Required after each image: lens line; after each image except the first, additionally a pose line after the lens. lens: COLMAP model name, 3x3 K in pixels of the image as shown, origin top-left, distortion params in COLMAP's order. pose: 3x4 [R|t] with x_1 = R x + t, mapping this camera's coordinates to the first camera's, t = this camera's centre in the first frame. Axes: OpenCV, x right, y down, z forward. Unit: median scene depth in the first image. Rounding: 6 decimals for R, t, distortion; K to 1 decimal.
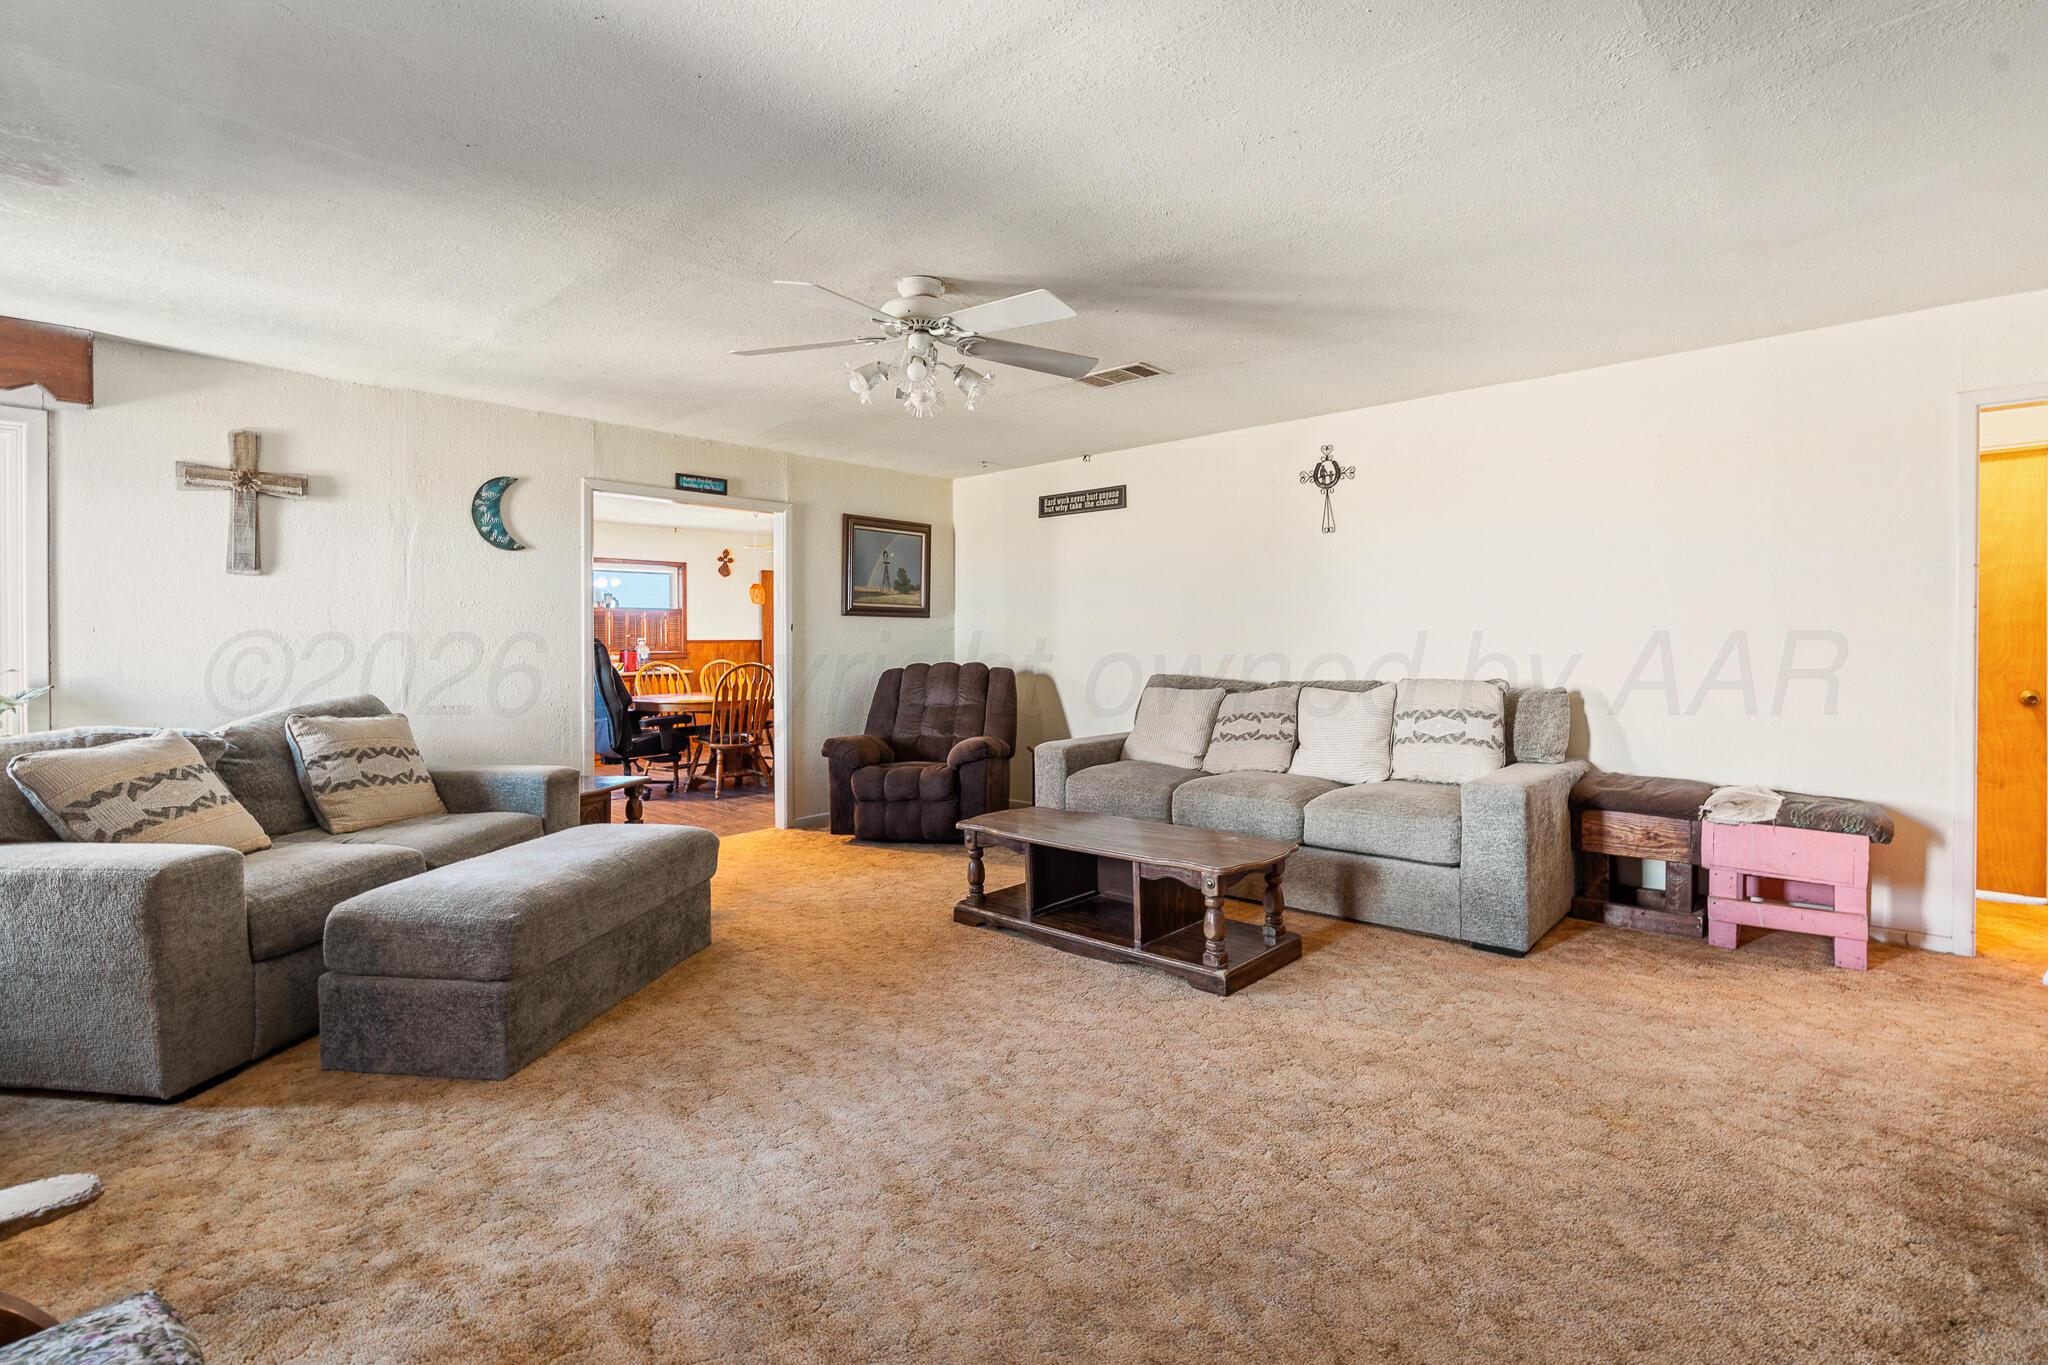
lens RADIAL K [[936.1, 0, 1021.2], [0, 936.1, 646.8], [0, 0, 1]] dist [-0.000323, 0.000299]
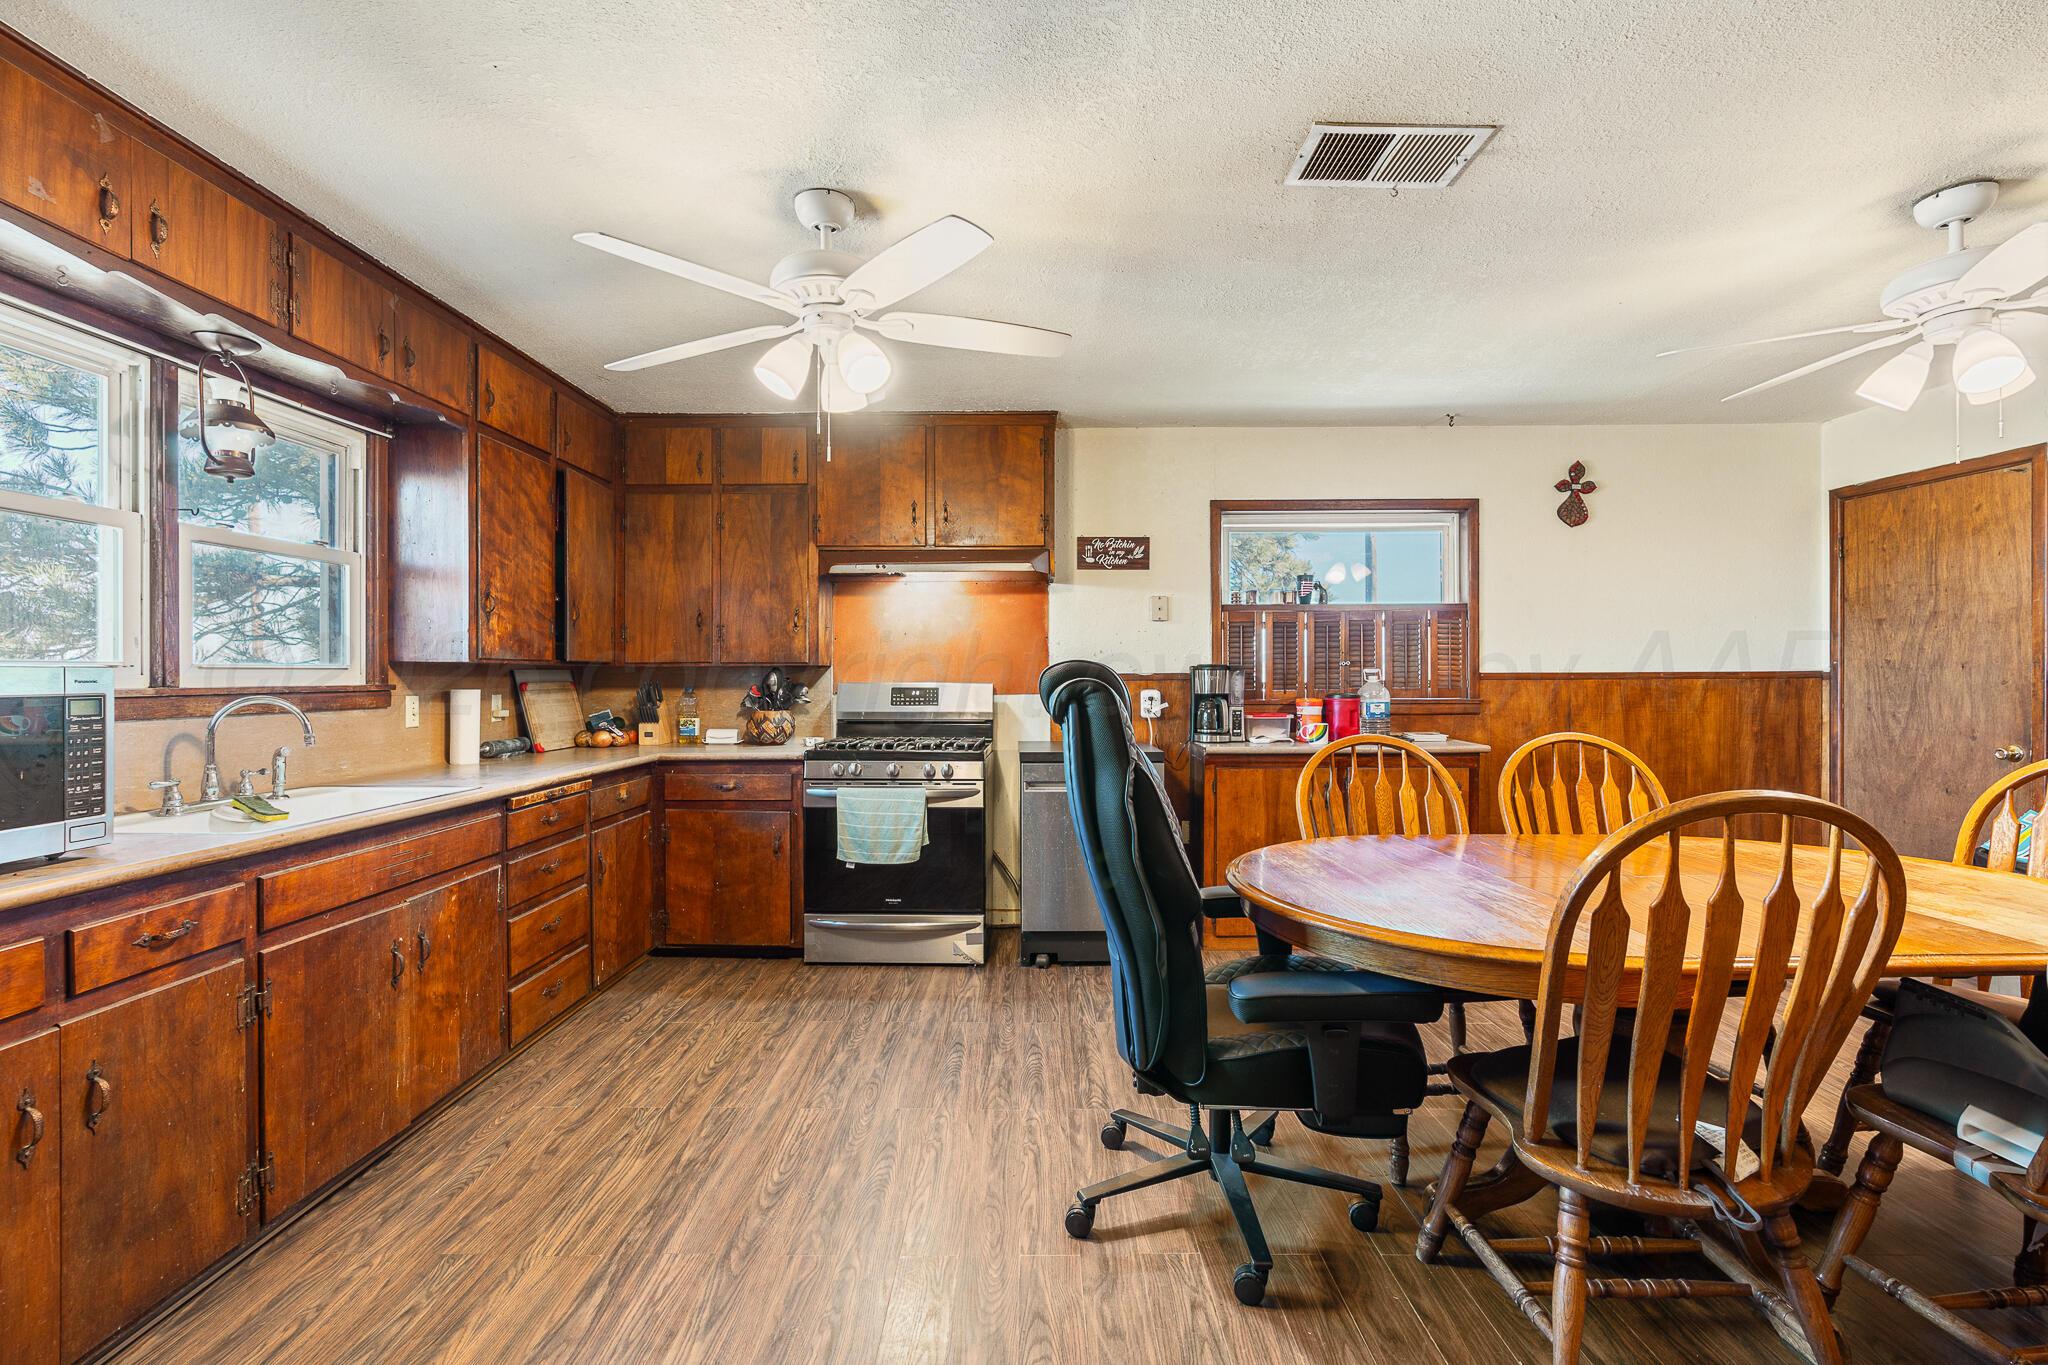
lens RADIAL K [[912.2, 0, 1019.5], [0, 912.2, 681.1], [0, 0, 1]] dist [-0.013107, 0.005010]
pose [[0.668542, 0.008584, -0.743625, -0.340485], [-0.010096, 0.999946, 0.002466, -0.004627], [0.743606, 0.005859, 0.668593, 1.030535]]
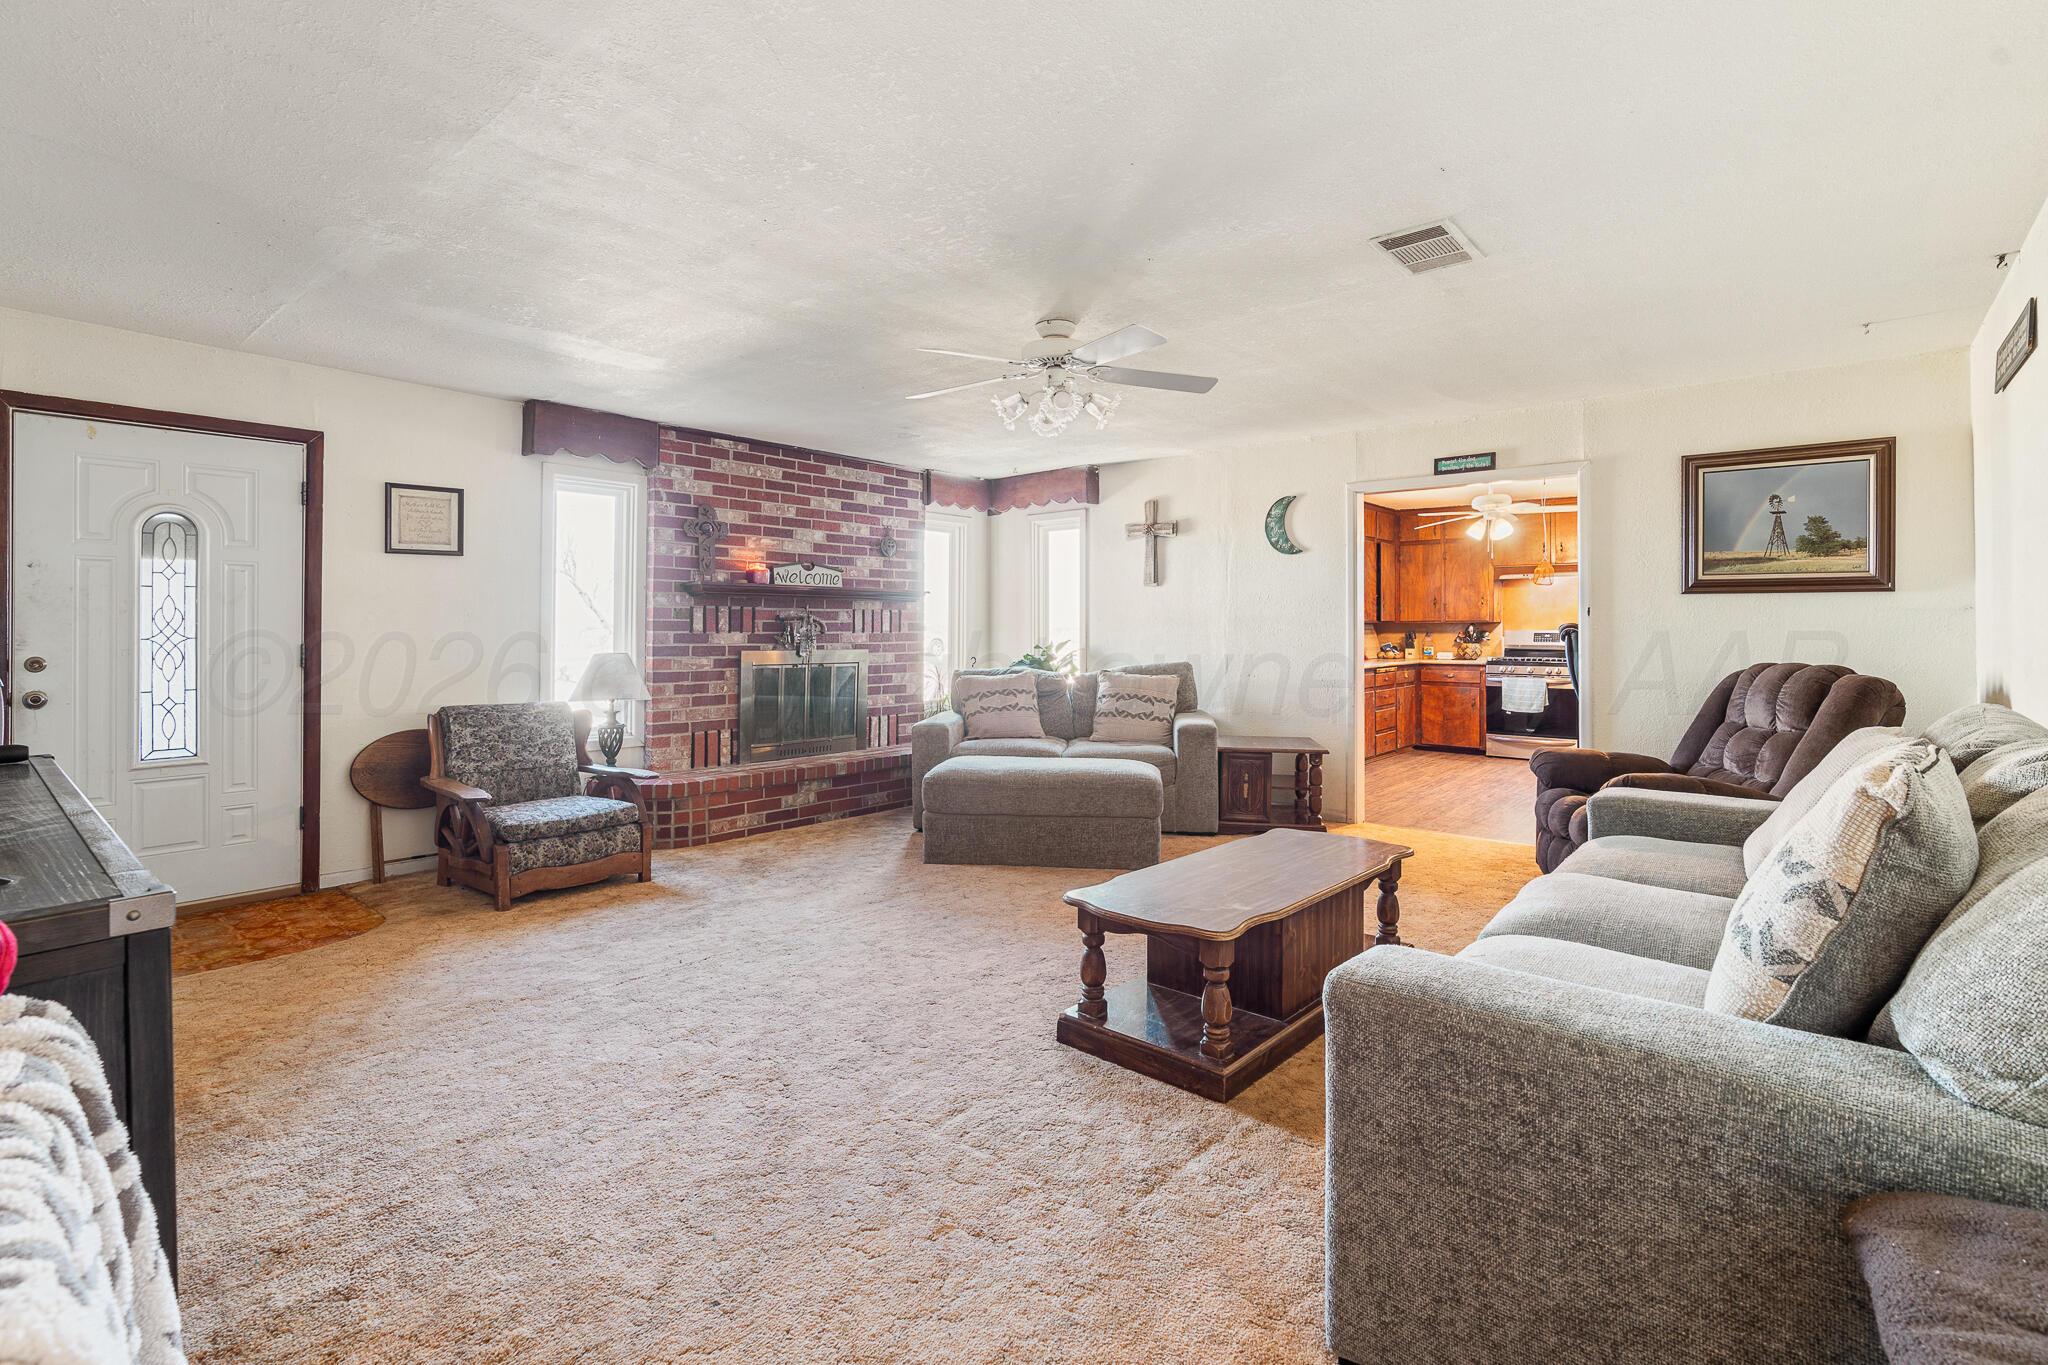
lens RADIAL K [[934.1, 0, 1026.7], [0, 934.1, 621.3], [0, 0, 1]] dist [-0.002159, -0.000022]
pose [[0.034019, -0.000035, -0.999421, 0.610183], [-0.008452, 0.999964, -0.000323, -0.008237], [0.999385, 0.008458, 0.034018, 0.528836]]
